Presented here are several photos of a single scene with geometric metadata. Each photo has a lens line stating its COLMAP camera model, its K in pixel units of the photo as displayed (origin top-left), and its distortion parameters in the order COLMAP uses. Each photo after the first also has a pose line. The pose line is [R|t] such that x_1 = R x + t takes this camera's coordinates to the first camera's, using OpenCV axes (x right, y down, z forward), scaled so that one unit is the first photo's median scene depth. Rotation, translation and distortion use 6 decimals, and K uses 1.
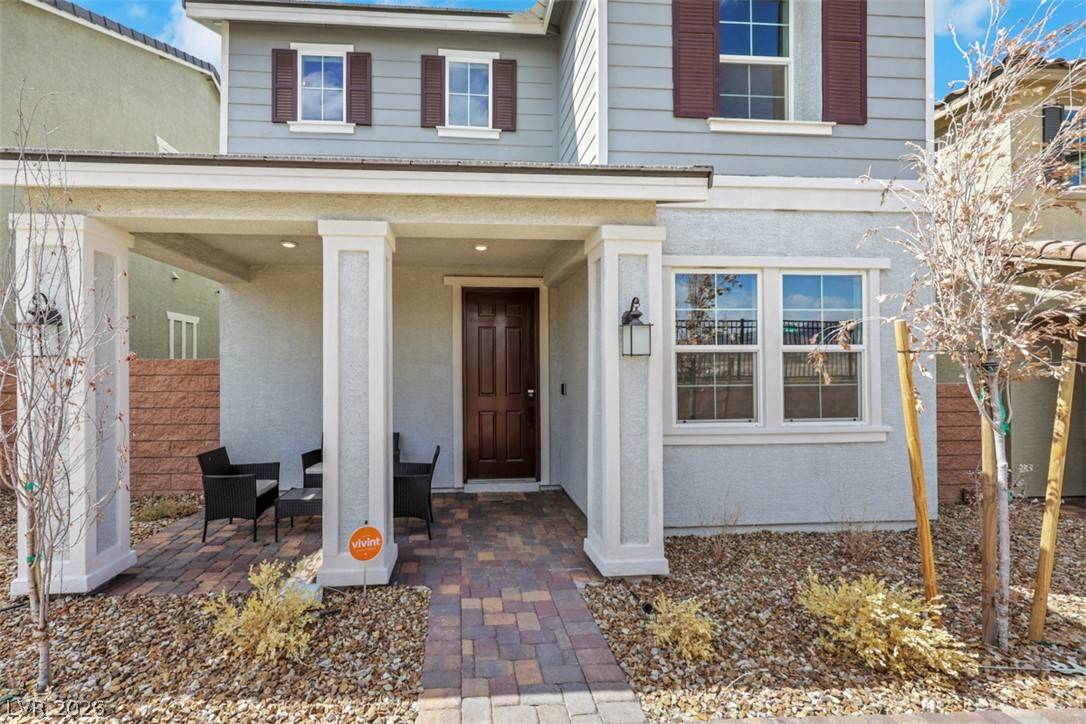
lens RADIAL K [[454.1, 0, 488.8], [0, 454.1, 361.8], [0, 0, 1]] dist [0.002510, 0.000317]
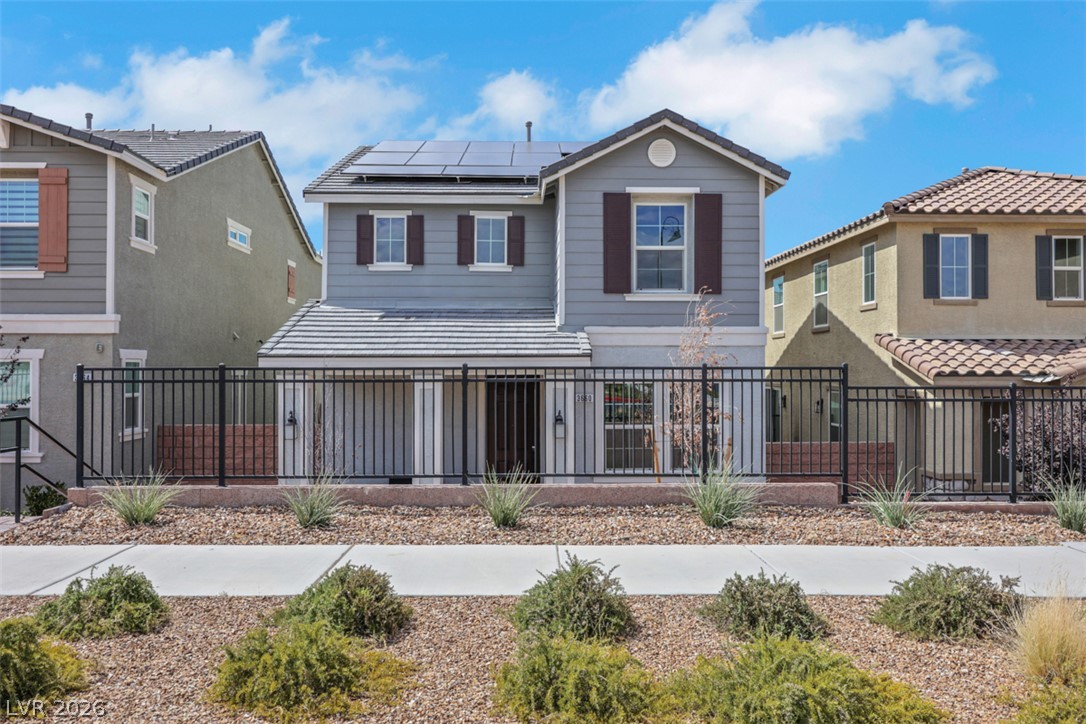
lens RADIAL K [[781.7, 0, 543.0], [0, 781.7, 362.0], [0, 0, 1]] dist [-0.003659, -0.001071]
pose [[0.999456, 0.002935, -0.032834, 0.211530], [-0.003206, 0.999961, -0.008203, -0.193709], [0.032809, 0.008303, 0.999427, -1.517809]]
